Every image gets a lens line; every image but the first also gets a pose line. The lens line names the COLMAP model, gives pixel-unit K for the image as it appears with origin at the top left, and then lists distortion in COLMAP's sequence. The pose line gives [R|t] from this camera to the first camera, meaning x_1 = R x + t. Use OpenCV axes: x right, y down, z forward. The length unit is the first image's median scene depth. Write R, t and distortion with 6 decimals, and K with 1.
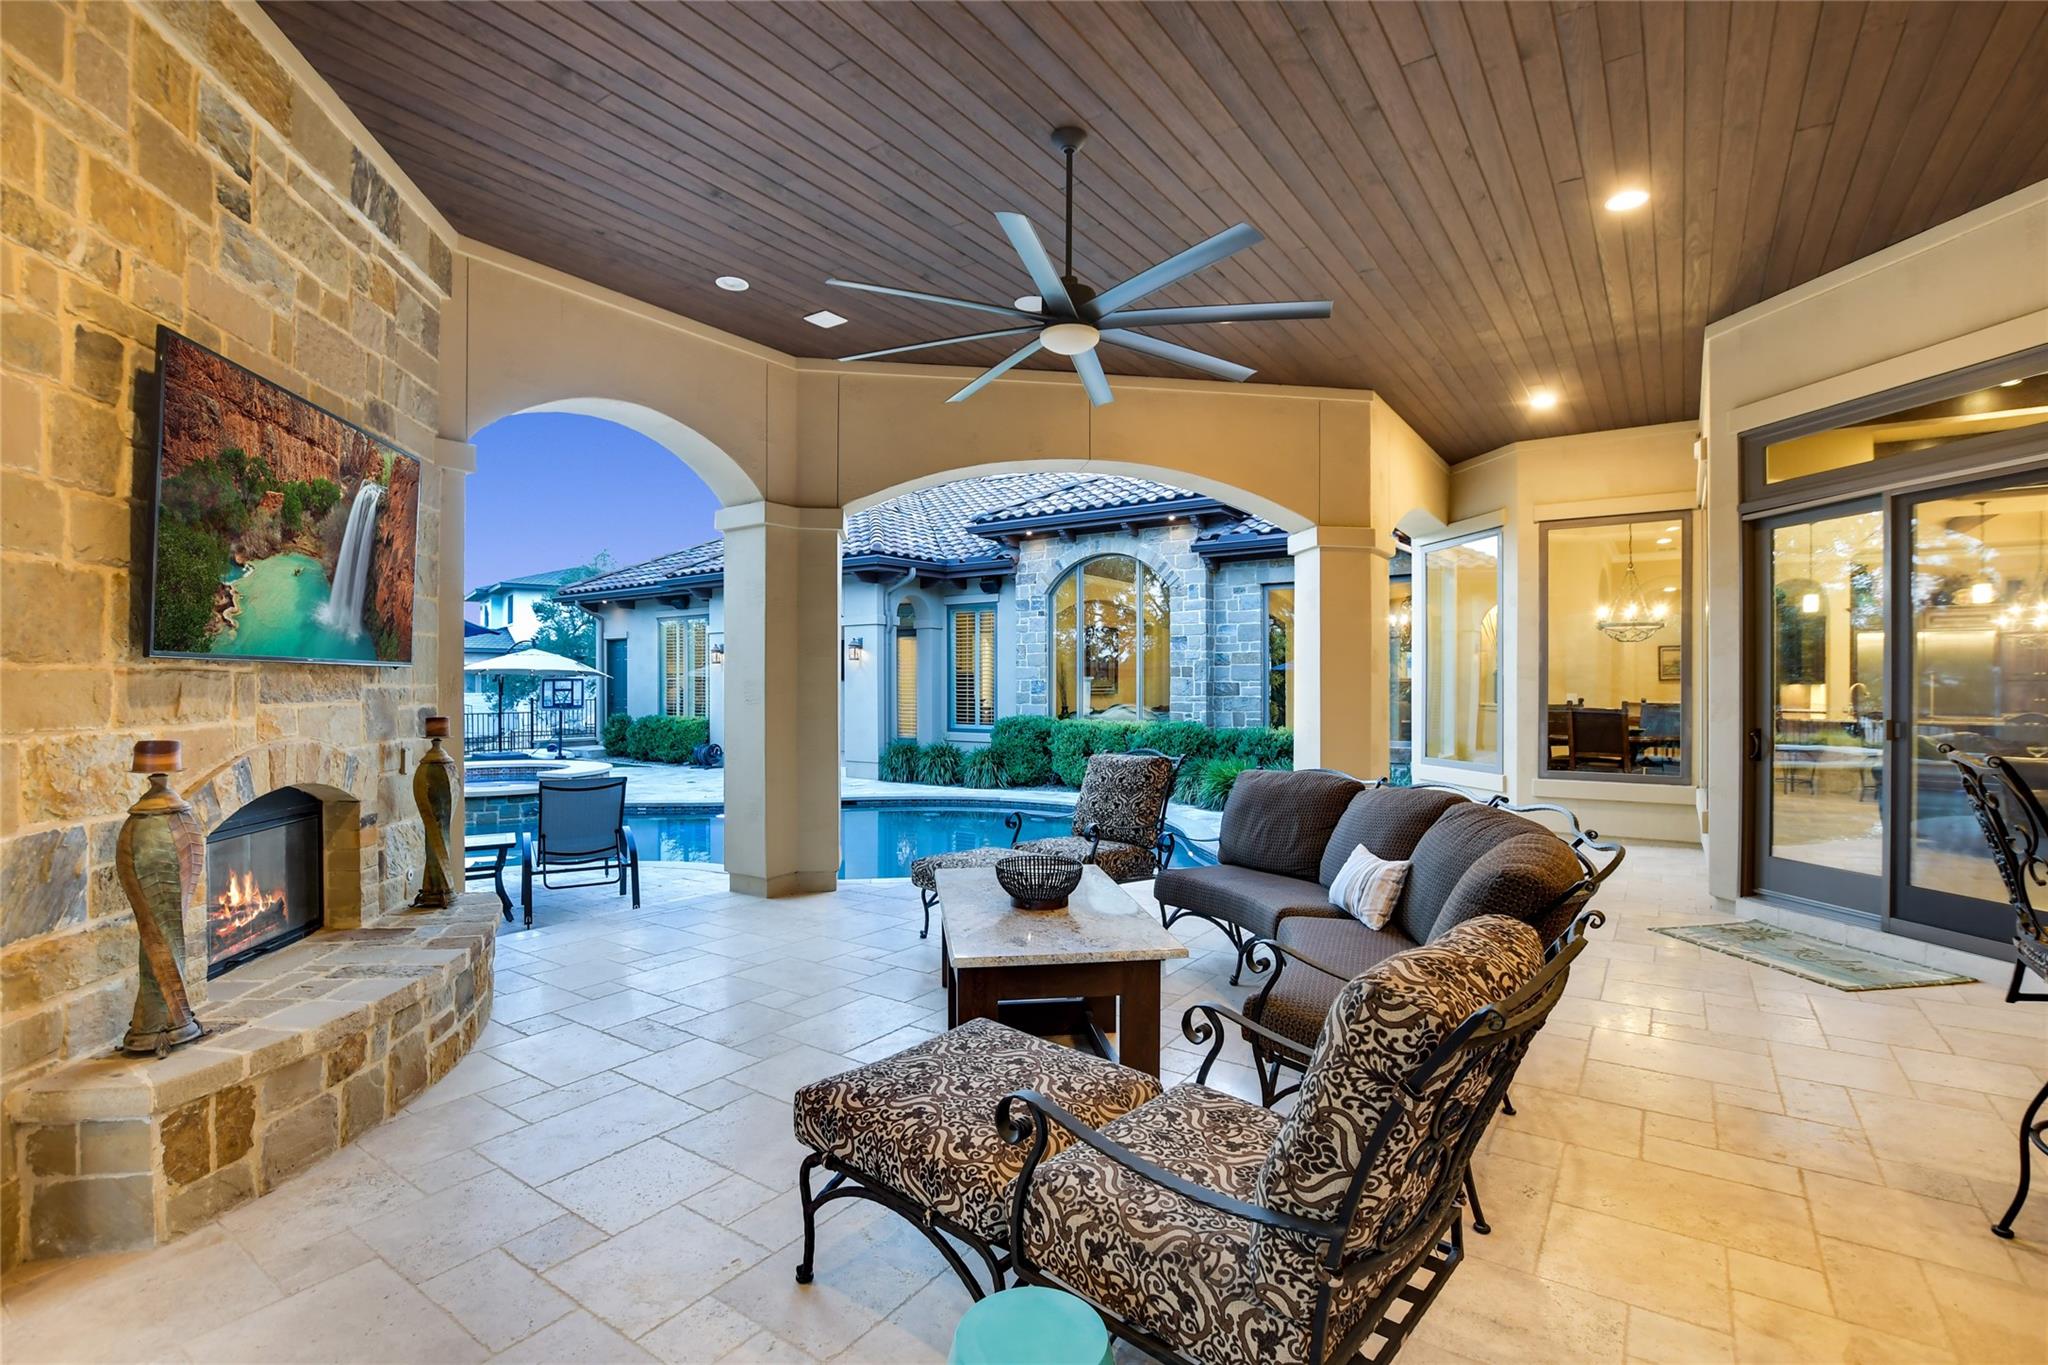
lens RADIAL K [[941.8, 0, 1021.3], [0, 941.8, 692.9], [0, 0, 1]] dist [-0.029825, 0.004300]
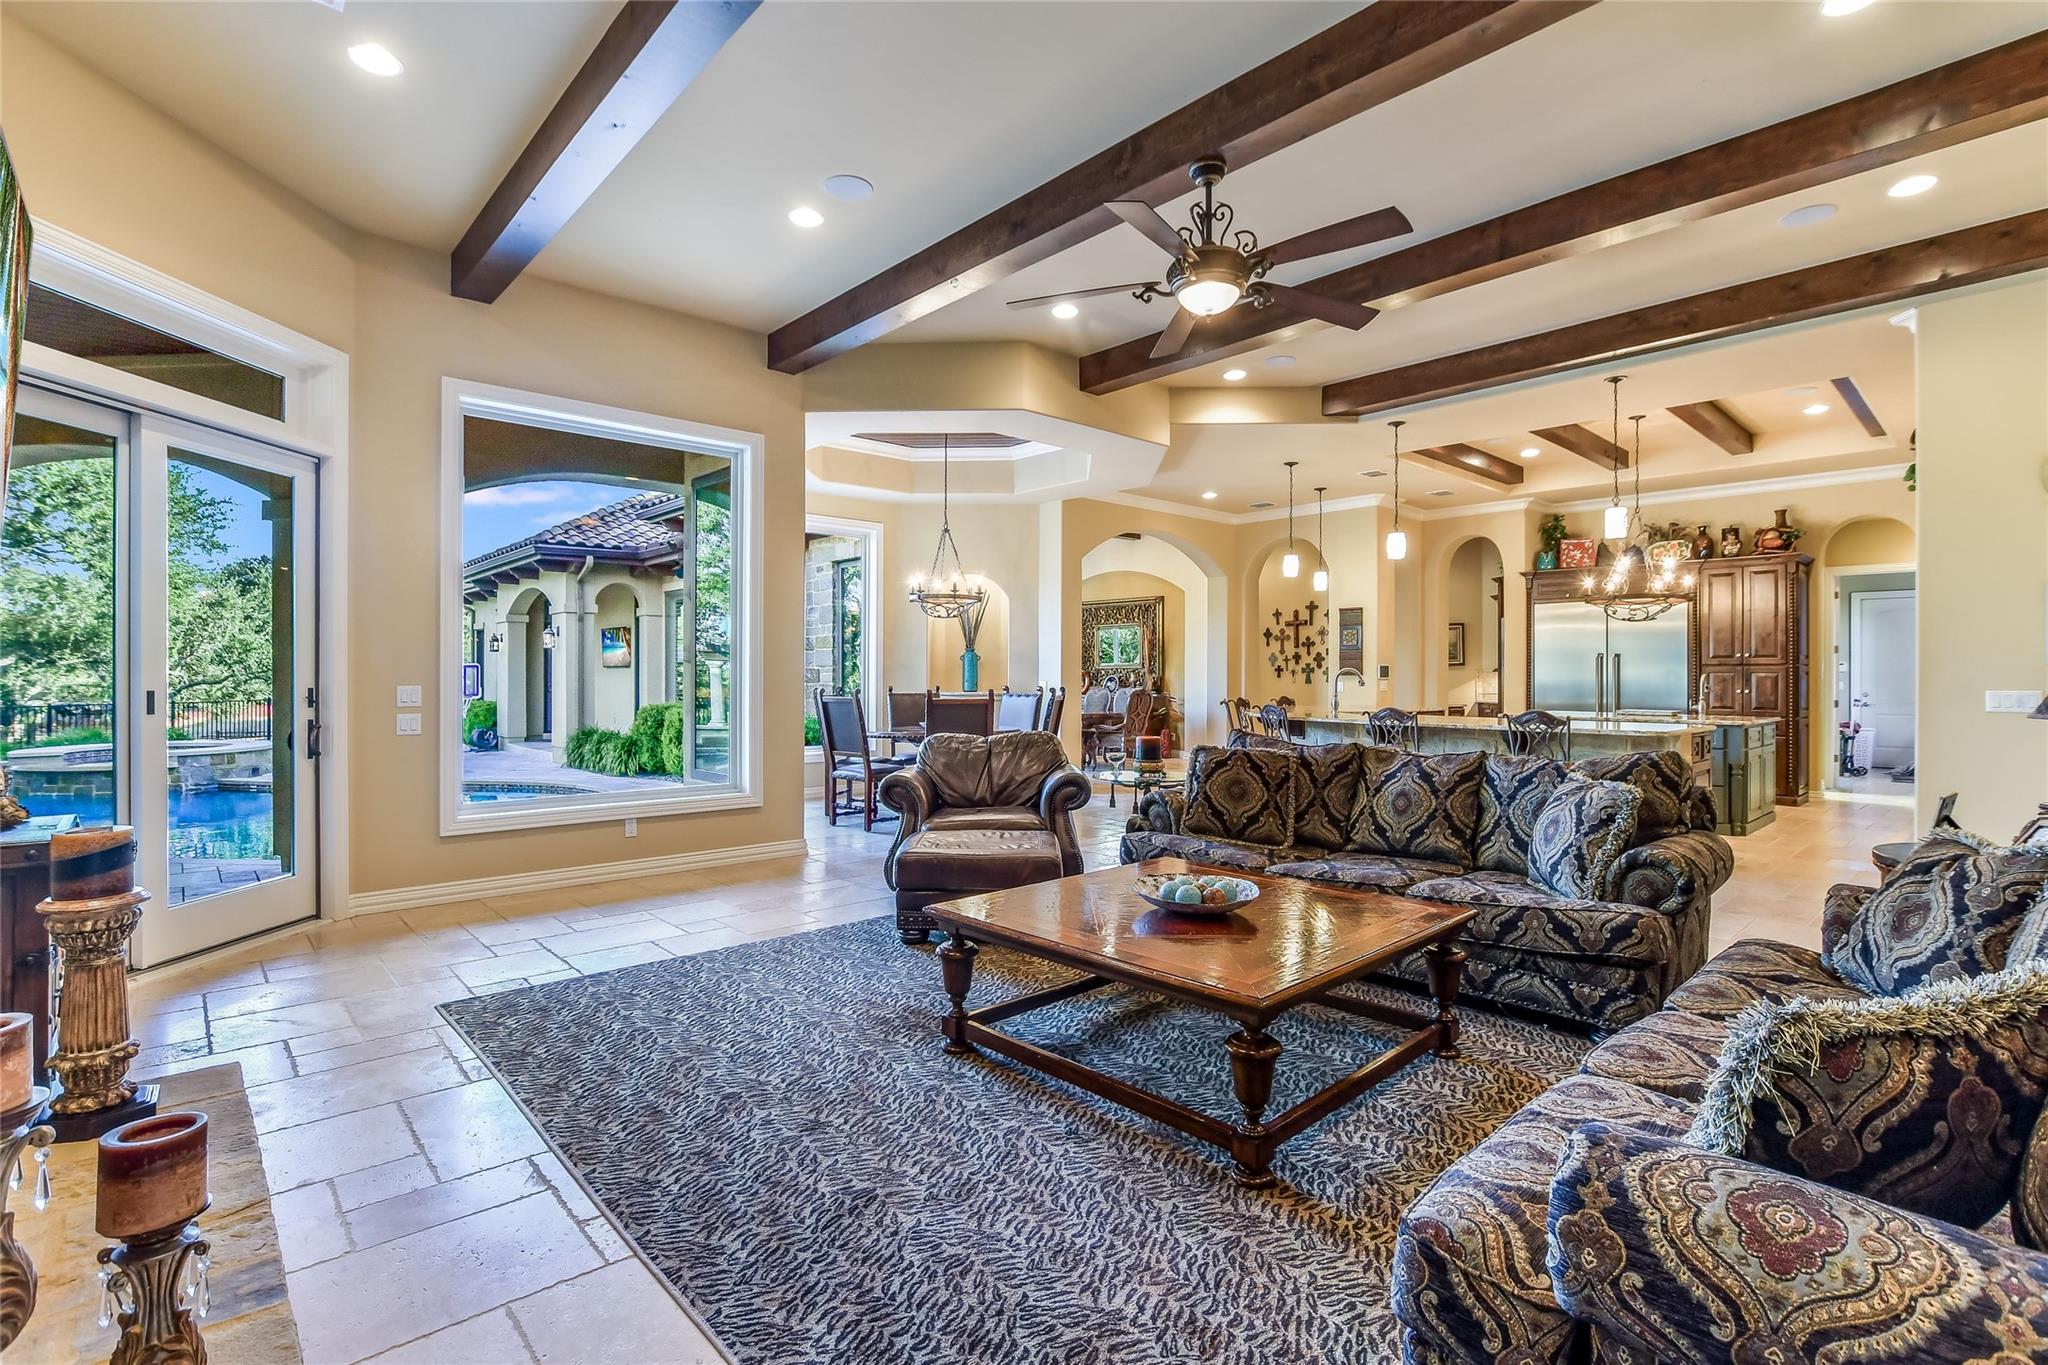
lens RADIAL K [[954.2, 0, 1017.9], [0, 954.2, 676.5], [0, 0, 1]] dist [-0.026029, 0.005394]
pose [[0.975469, -0.000990, -0.220135, 2.320441], [0.000600, 0.999998, -0.001840, -0.005547], [0.220137, 0.001663, 0.975468, 0.438799]]
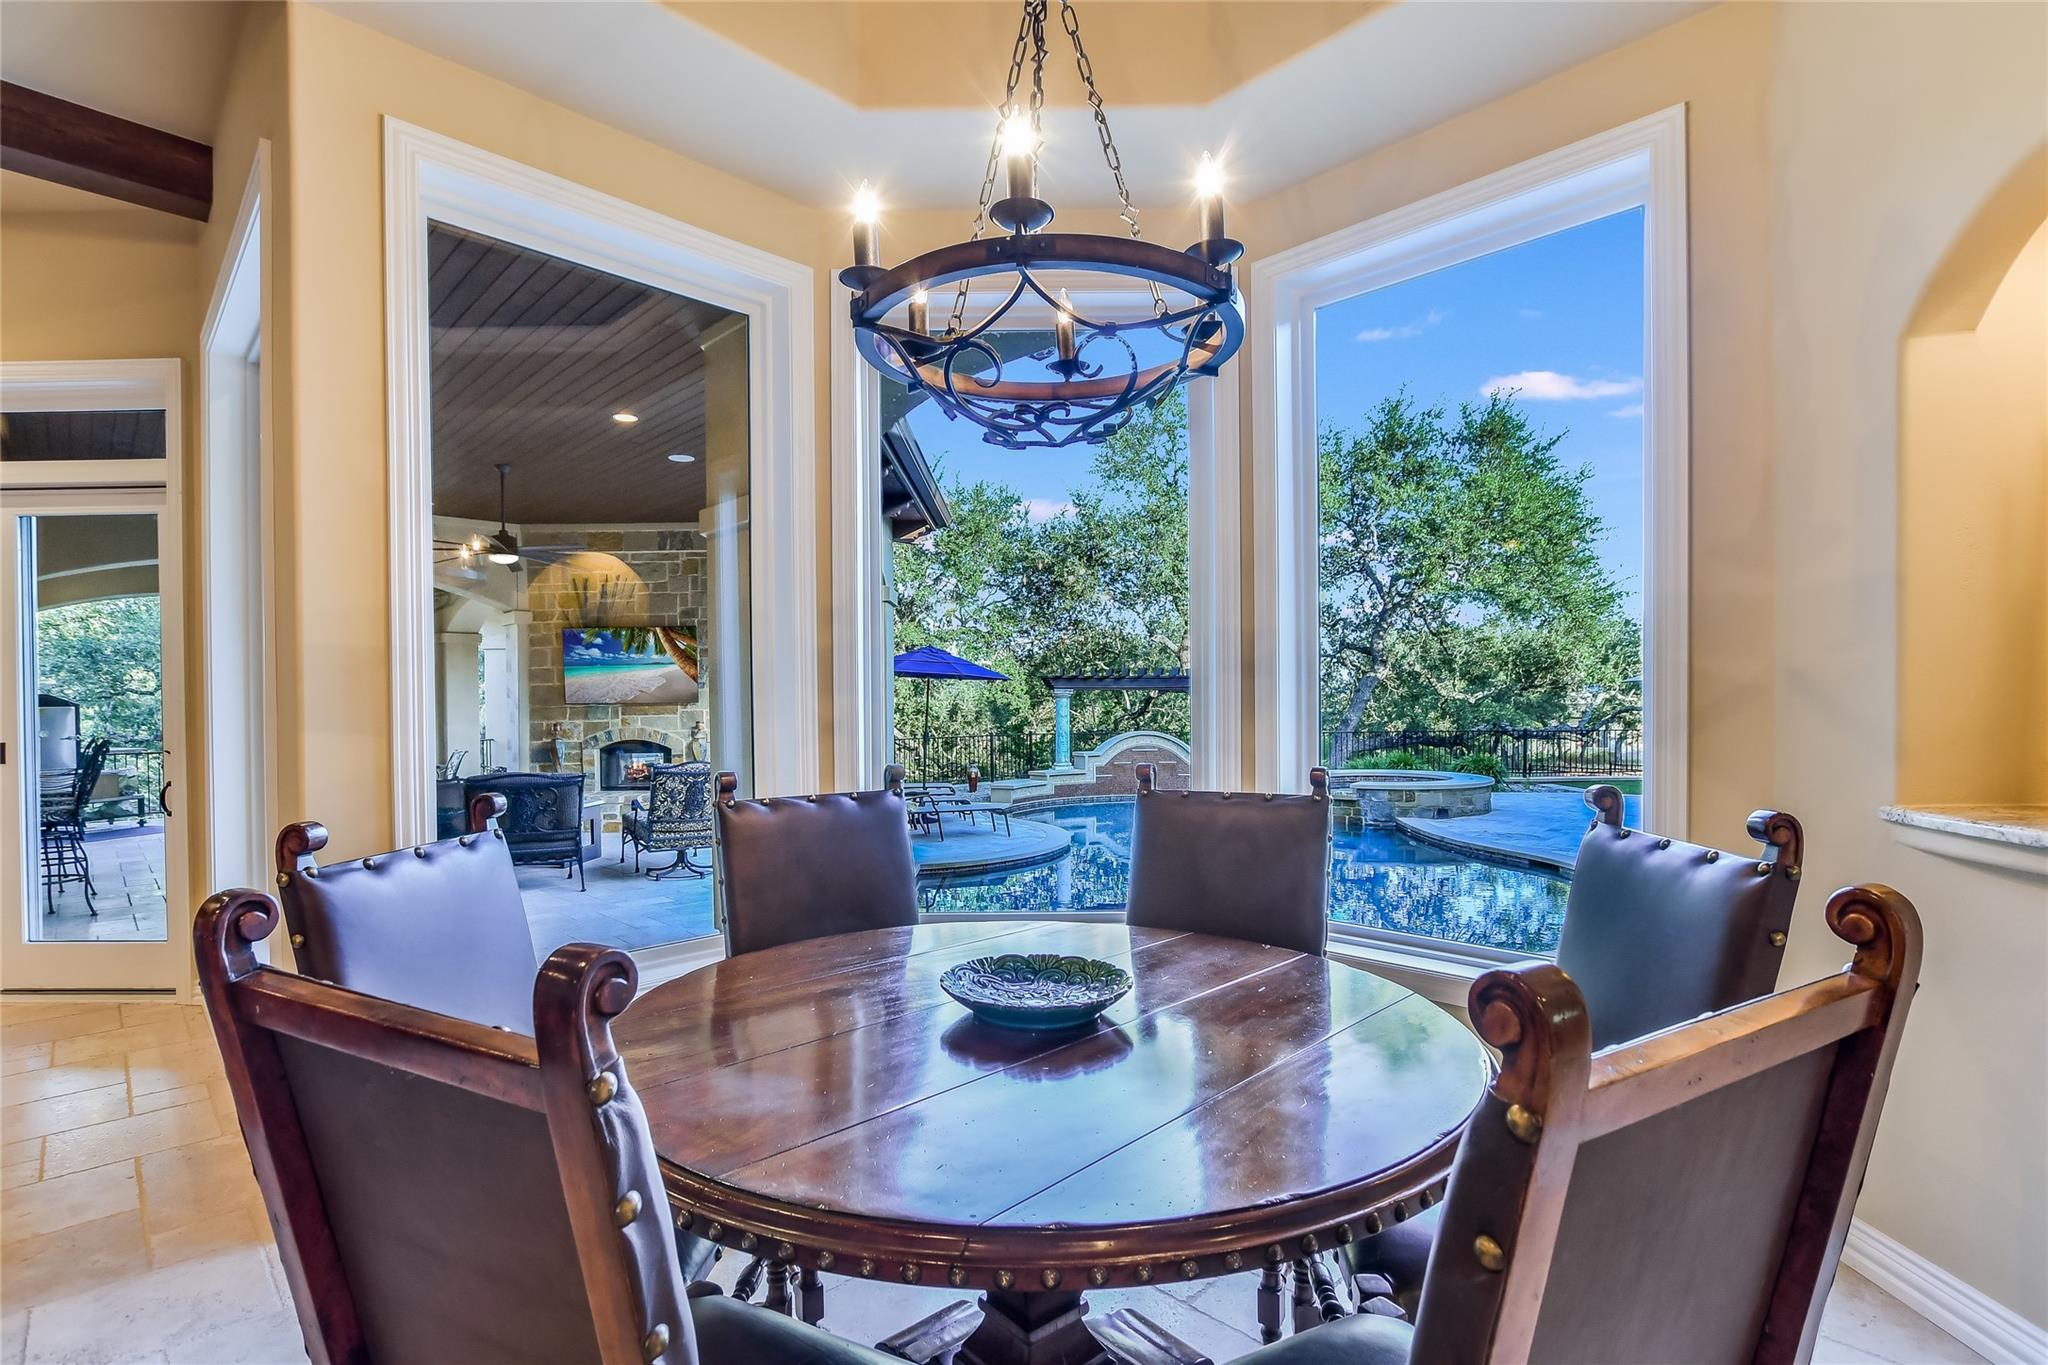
lens RADIAL K [[954.2, 0, 1018.8], [0, 954.2, 713.1], [0, 0, 1]] dist [-0.026029, 0.005394]
pose [[-0.176676, 0.011409, -0.984203, 2.039587], [0.003135, 0.999934, 0.011028, -0.027111], [0.984264, -0.001137, -0.176700, 2.587734]]
